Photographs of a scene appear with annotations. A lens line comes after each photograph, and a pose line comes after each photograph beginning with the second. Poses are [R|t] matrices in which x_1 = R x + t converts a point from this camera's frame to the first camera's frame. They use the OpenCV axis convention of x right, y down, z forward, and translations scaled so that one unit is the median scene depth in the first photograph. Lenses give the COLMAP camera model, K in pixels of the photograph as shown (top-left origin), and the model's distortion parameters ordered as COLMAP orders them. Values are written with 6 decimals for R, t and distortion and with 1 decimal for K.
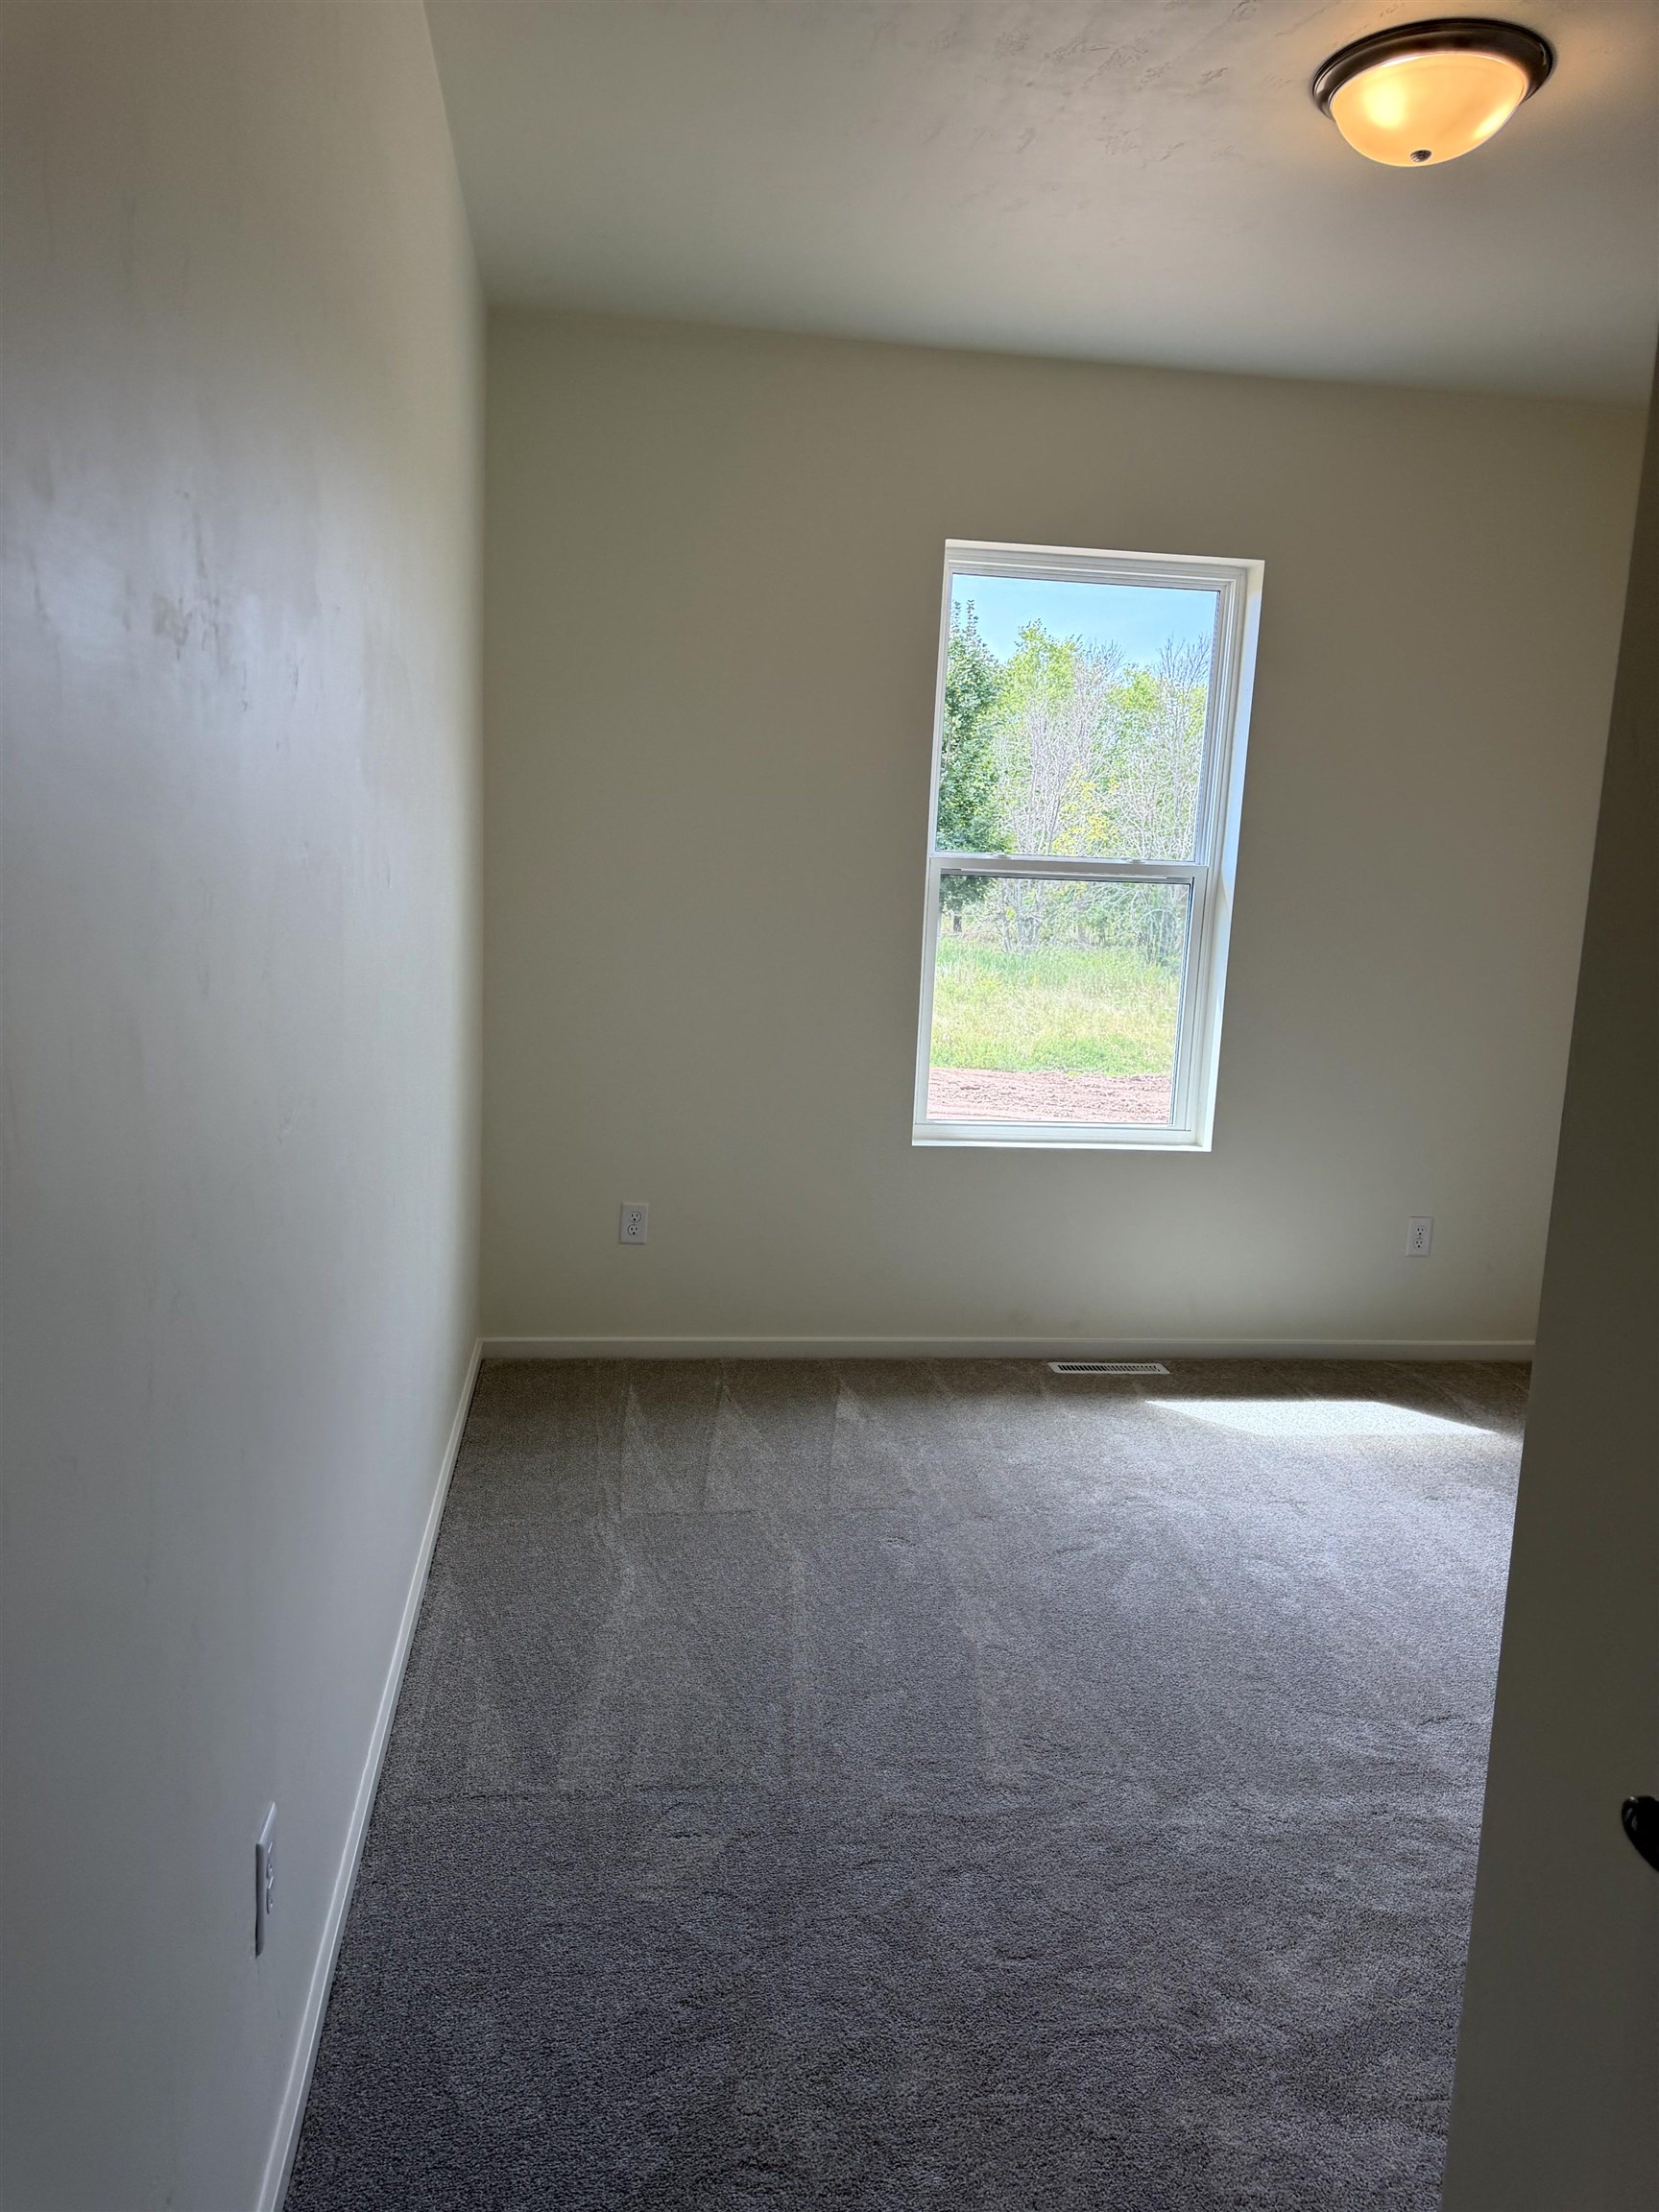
lens RADIAL K [[1587.4, 0, 836.8], [0, 1587.4, 1117.9], [0, 0, 1]] dist [0.048275, -0.045018]
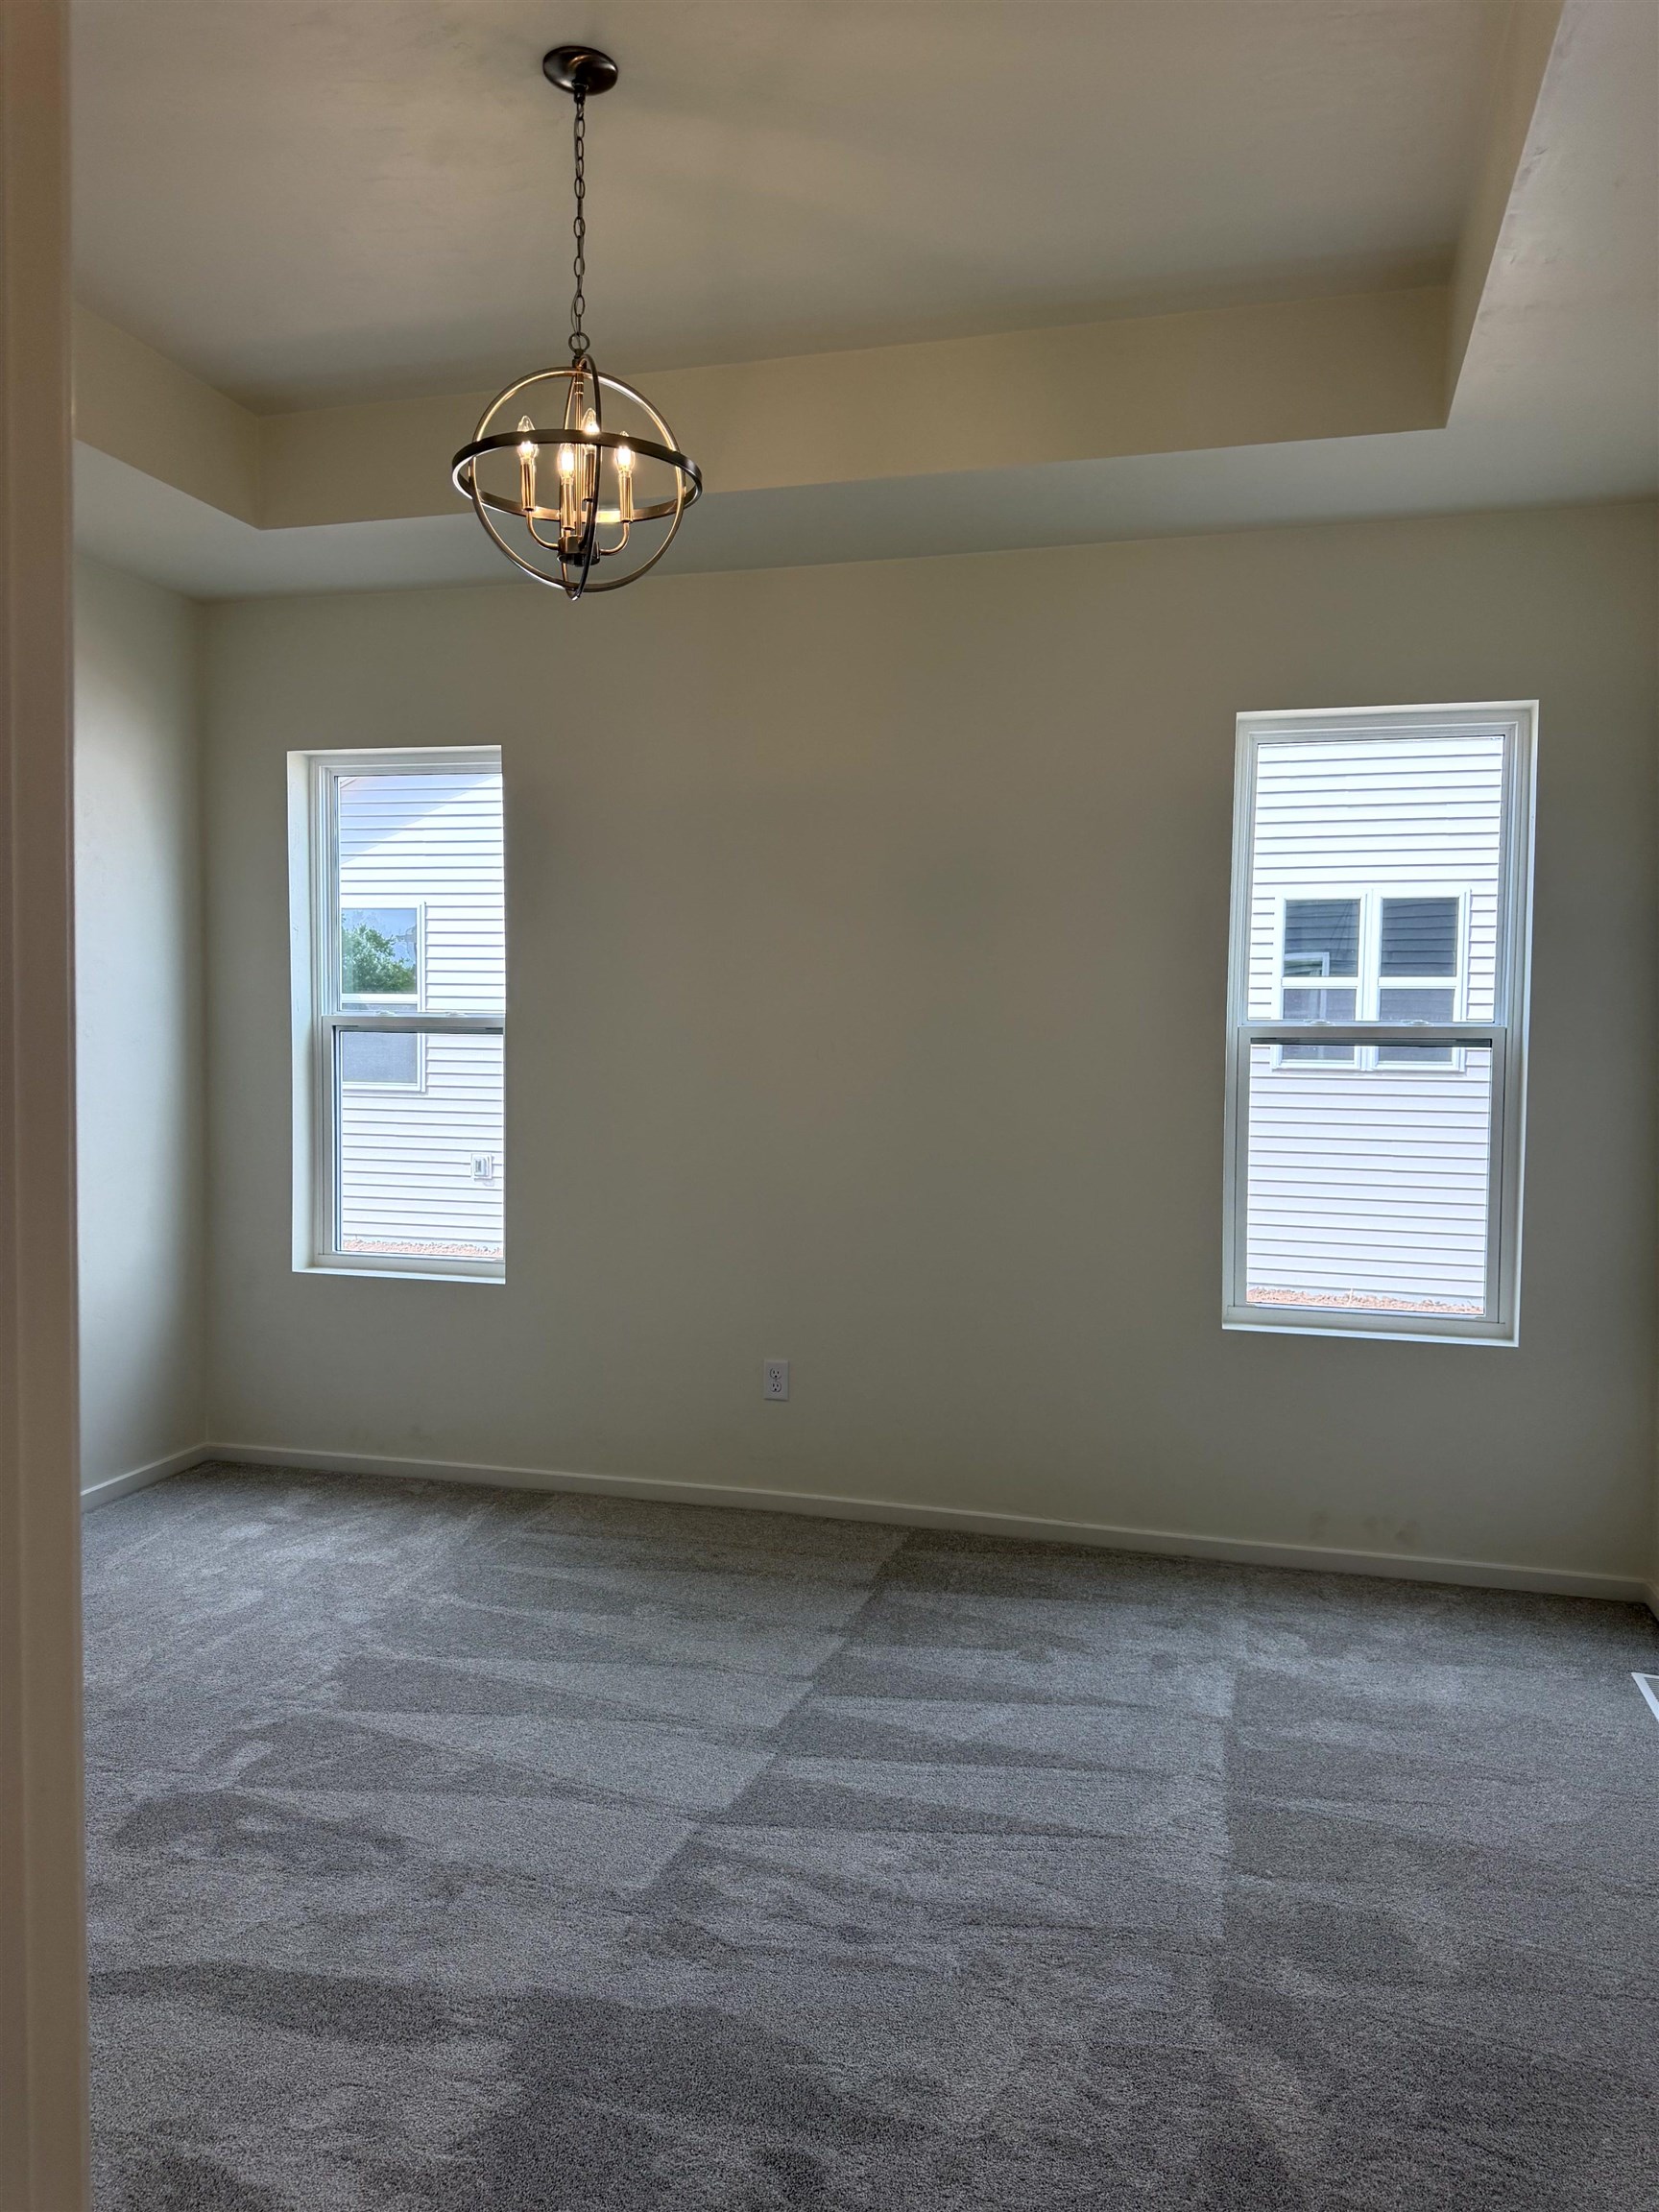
lens RADIAL K [[1587.4, 0, 847.8], [0, 1587.4, 1114.9], [0, 0, 1]] dist [0.048275, -0.045018]
pose [[0.923072, -0.012065, -0.384437, 0.239001], [-0.033924, 0.993059, -0.112620, 0.006233], [0.383127, 0.116998, 0.916256, 0.028448]]
